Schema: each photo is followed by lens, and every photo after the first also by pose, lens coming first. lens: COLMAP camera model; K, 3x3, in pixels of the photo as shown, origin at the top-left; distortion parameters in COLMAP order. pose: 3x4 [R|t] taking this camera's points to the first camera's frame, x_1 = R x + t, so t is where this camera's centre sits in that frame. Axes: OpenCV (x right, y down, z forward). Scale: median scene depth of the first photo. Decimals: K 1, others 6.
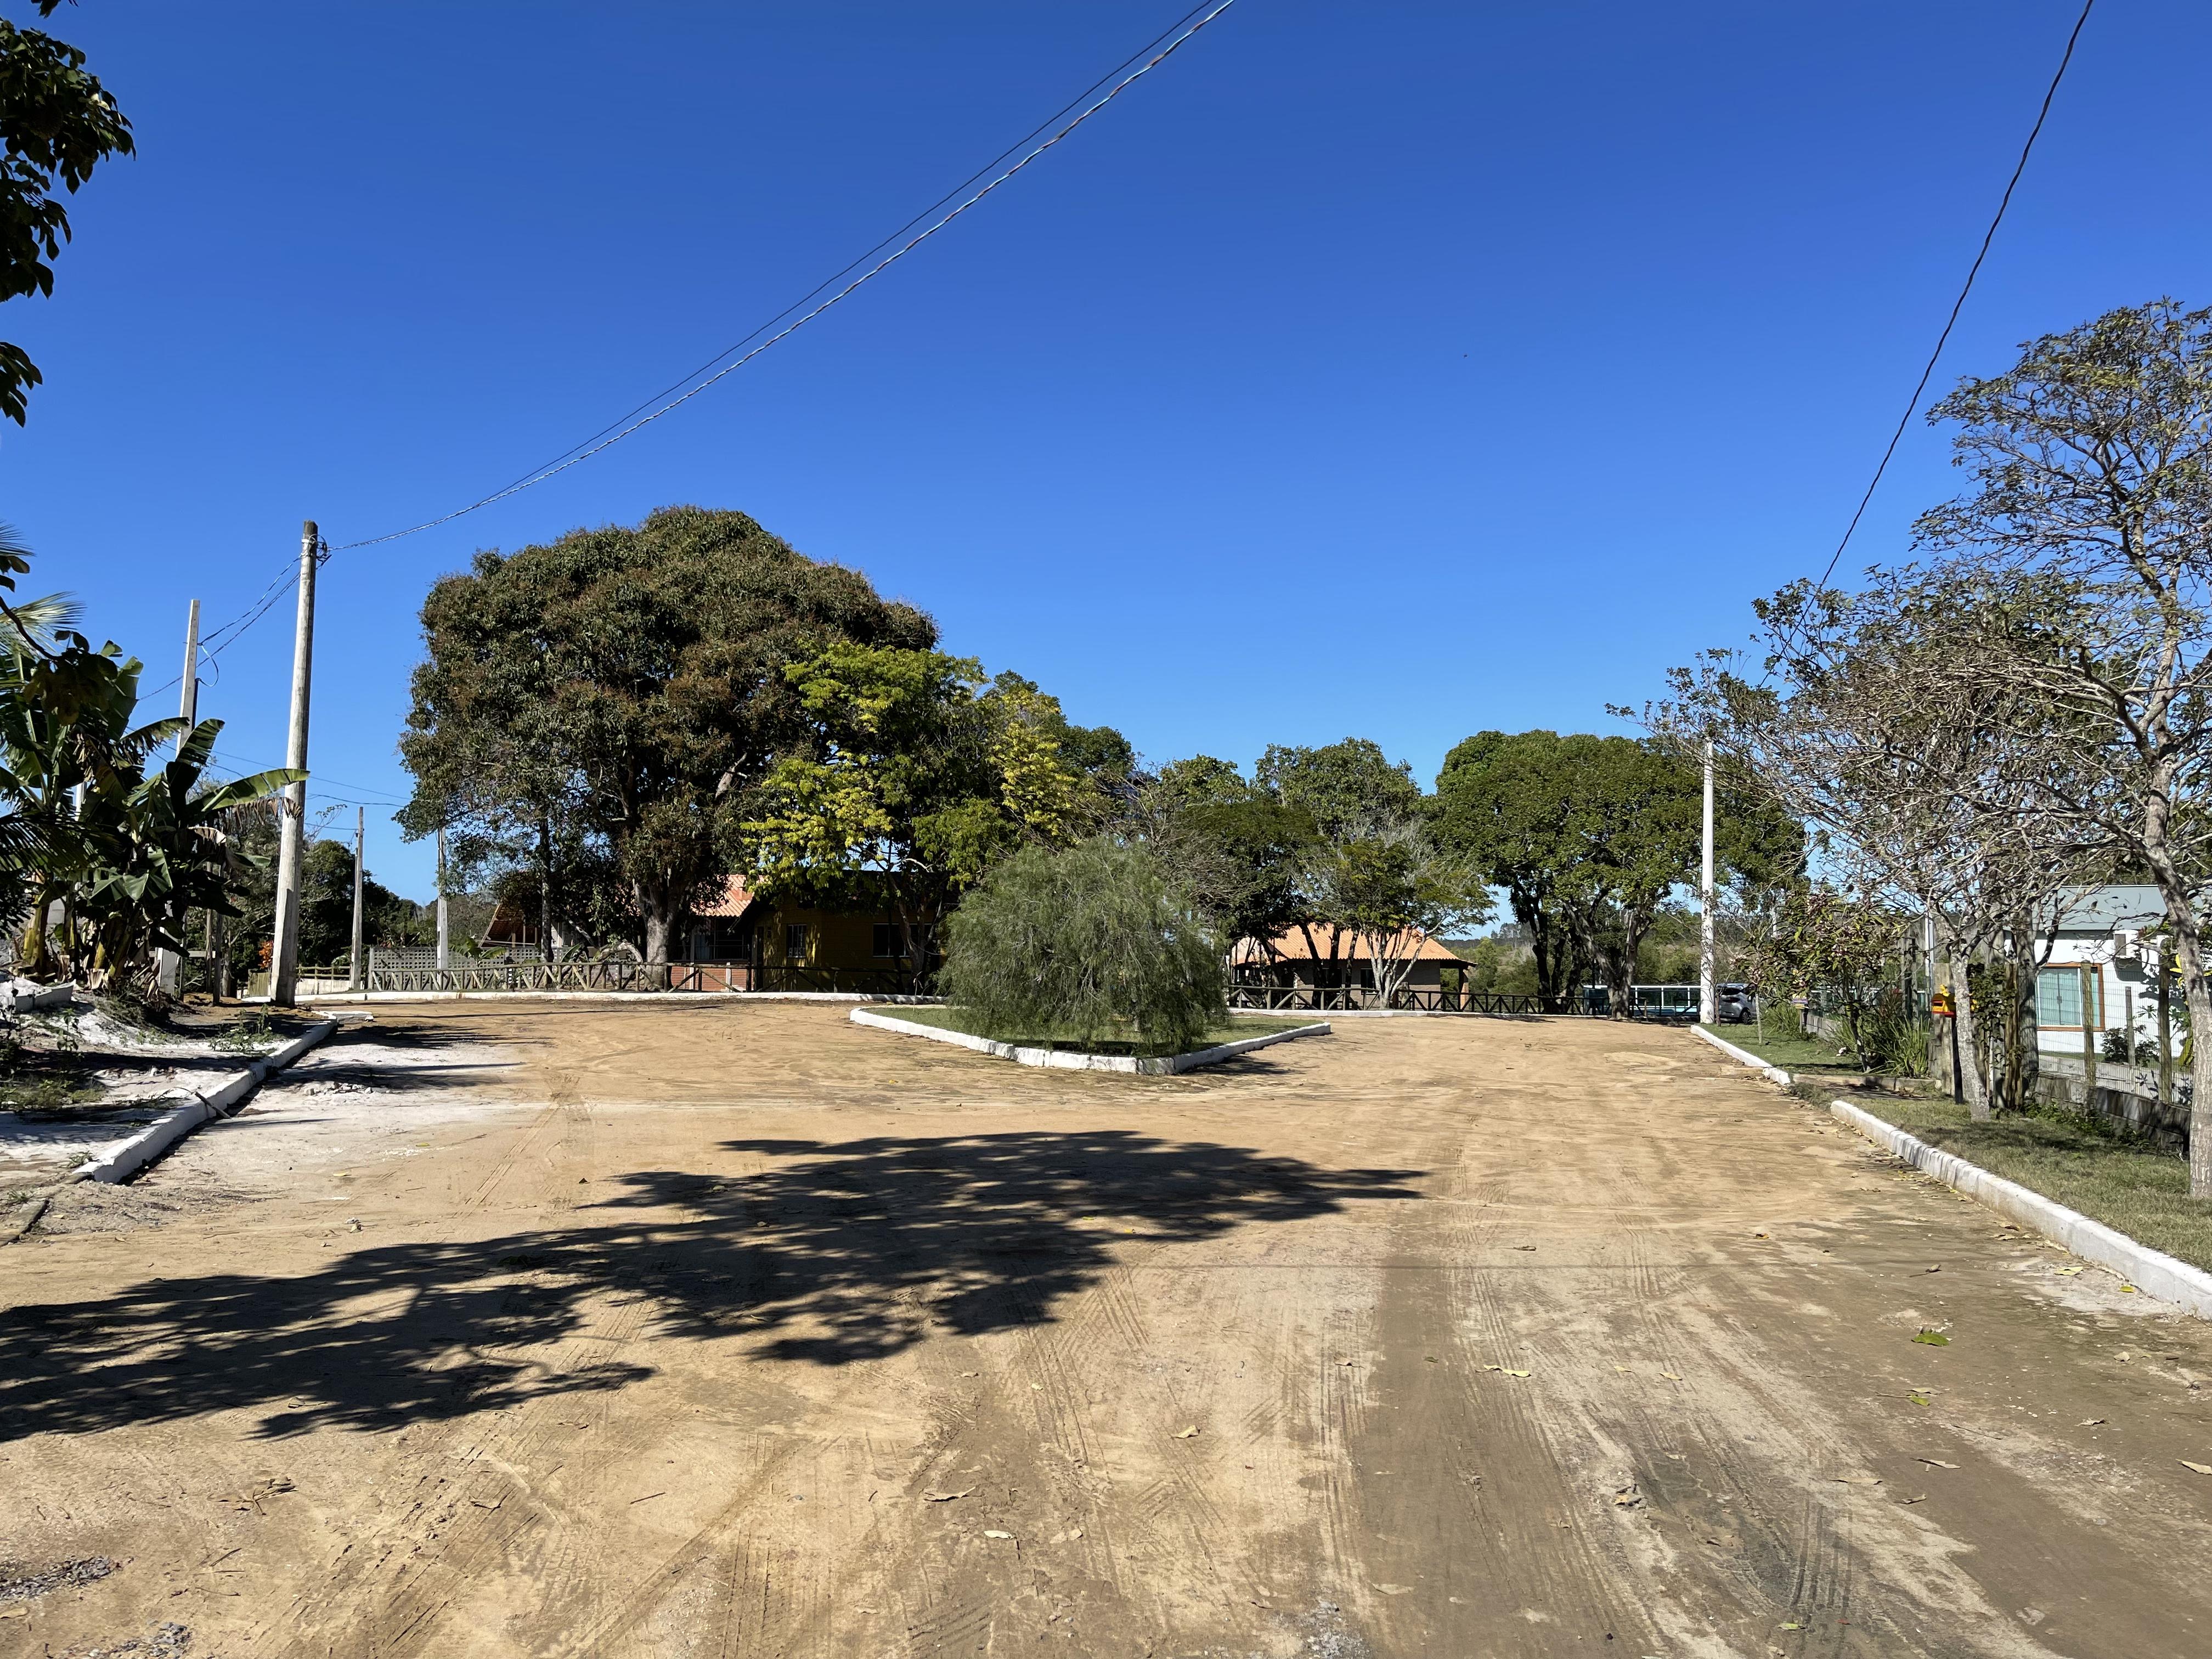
lens RADIAL K [[1646.2, 0, 1106.3], [0, 1646.2, 827.0], [0, 0, 1]] dist [0.001992, -0.002894]
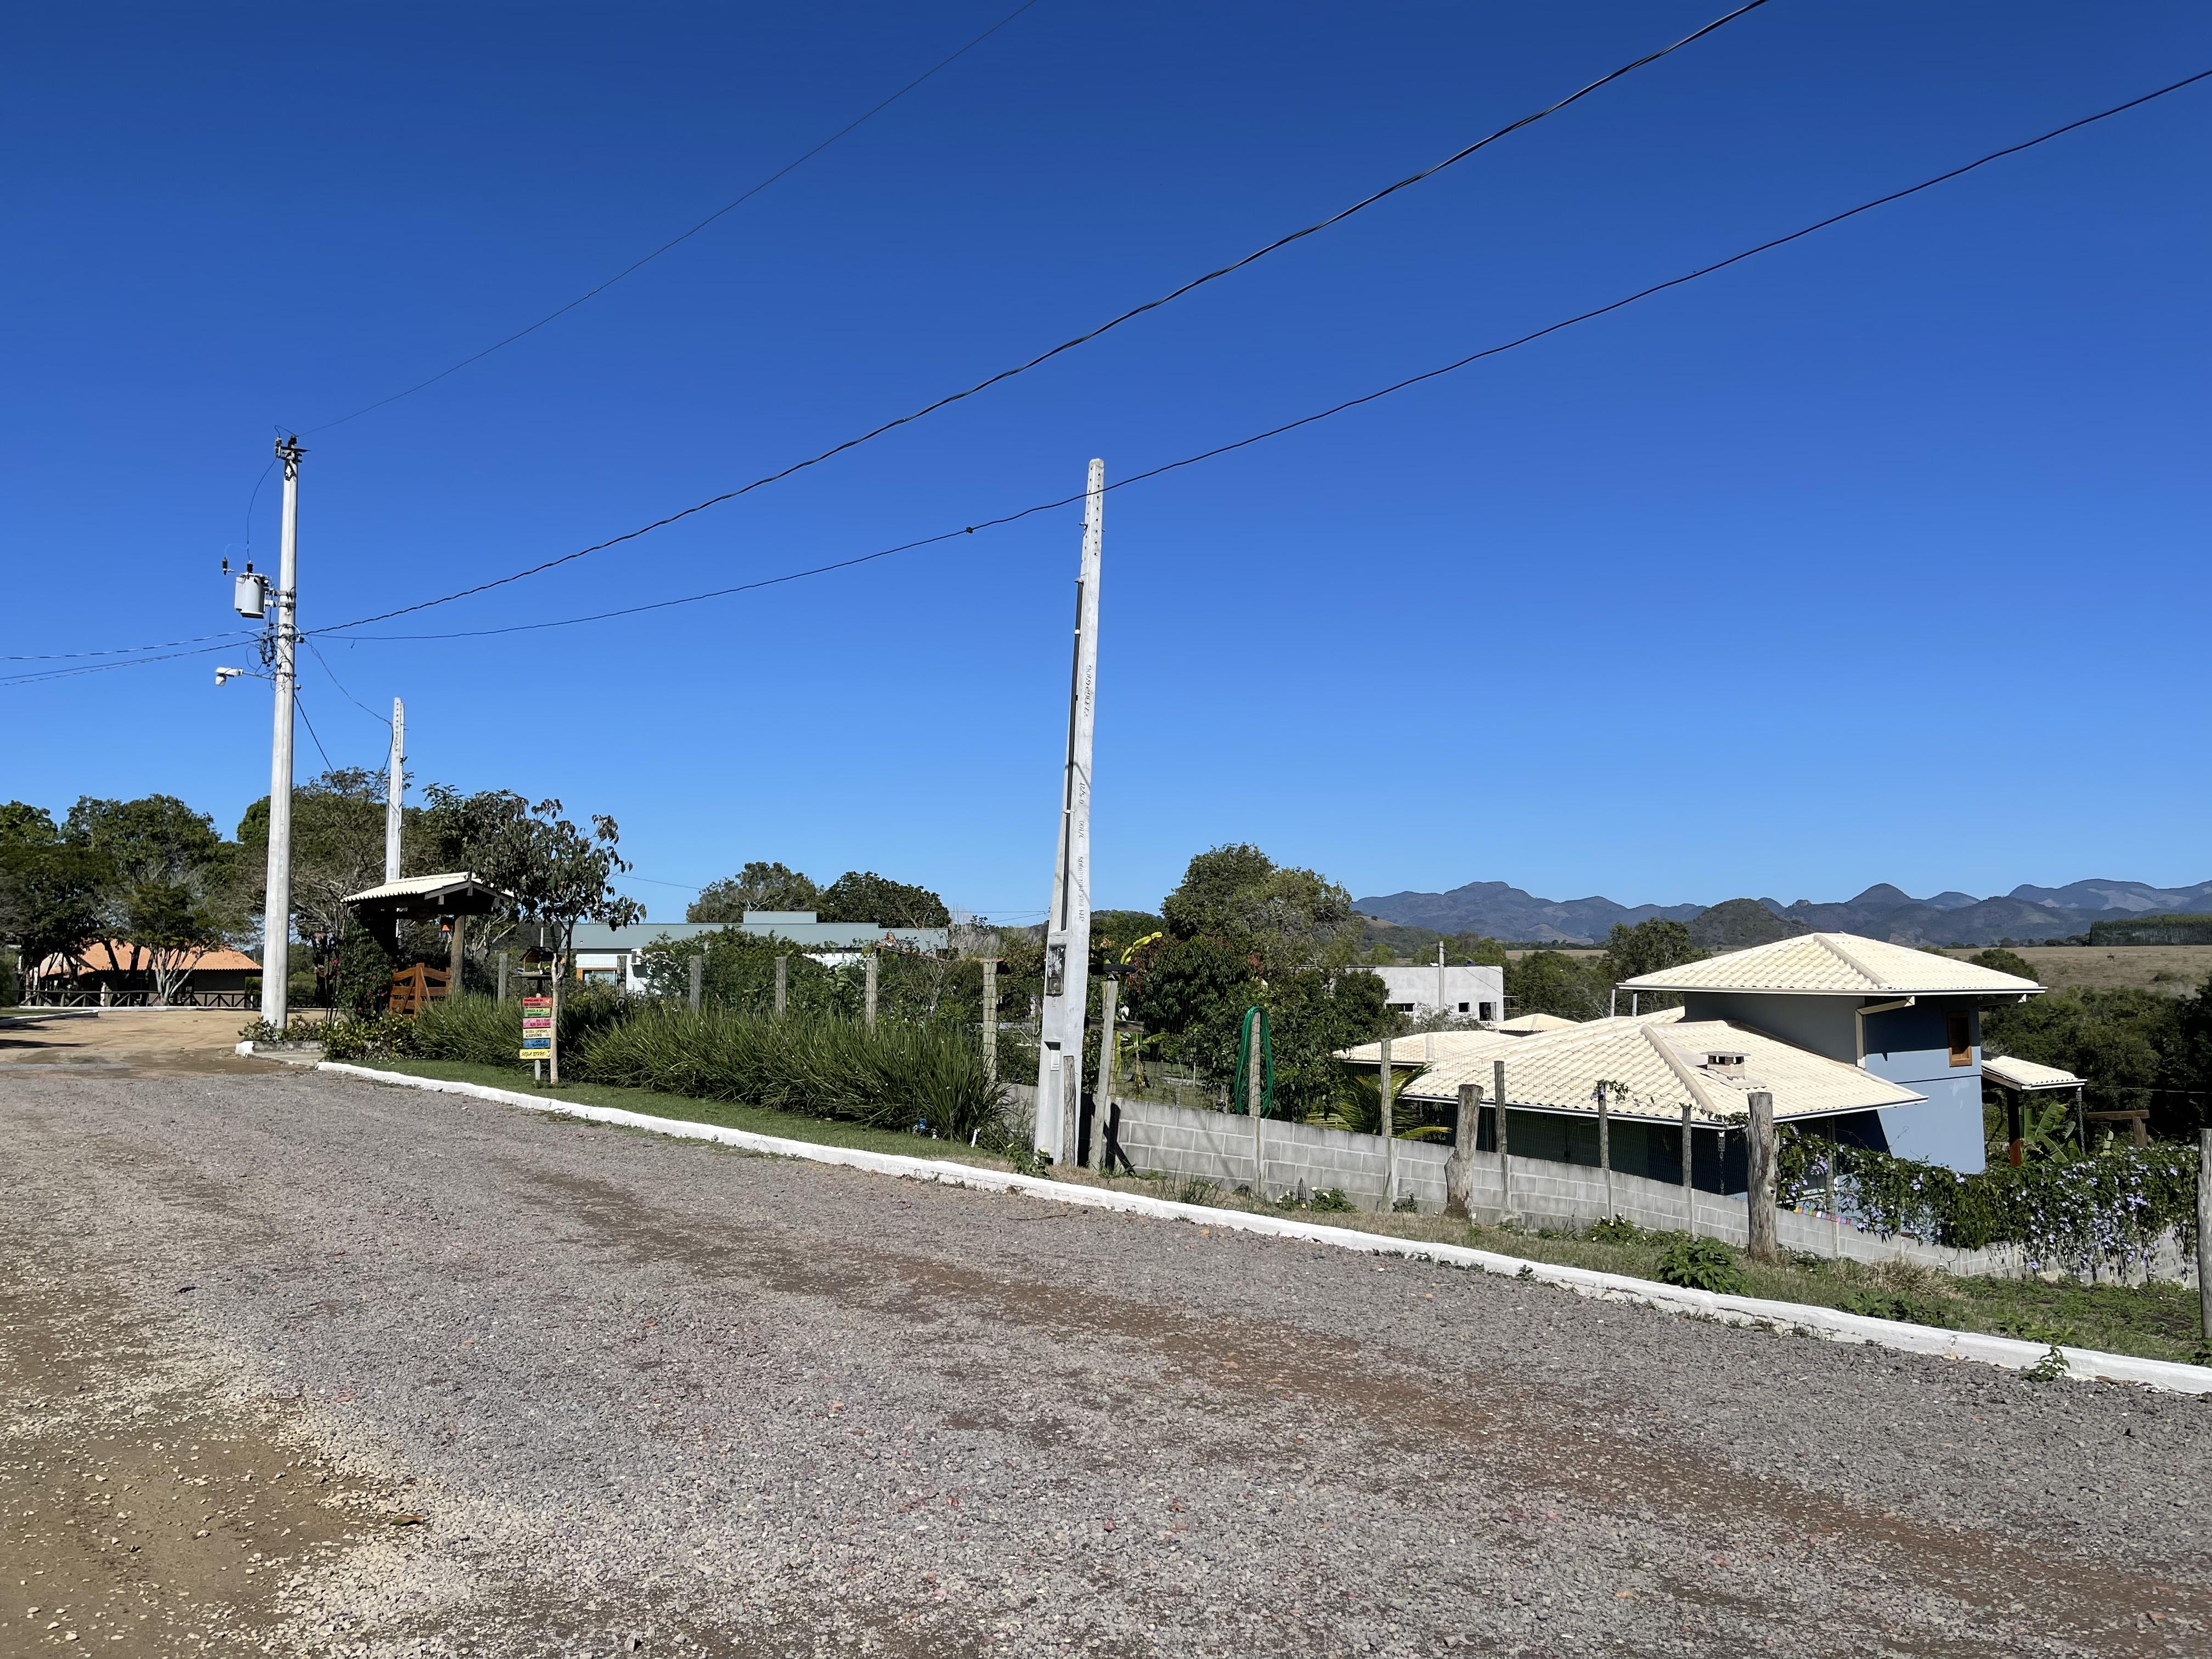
lens RADIAL K [[1646.2, 0, 1108.1], [0, 1646.2, 831.7], [0, 0, 1]] dist [0.001992, -0.002894]
pose [[0.802612, 0.039945, 0.595163, -0.017789], [-0.038881, 0.999137, -0.014624, -0.037016], [-0.595233, -0.011403, 0.803472, -0.467331]]
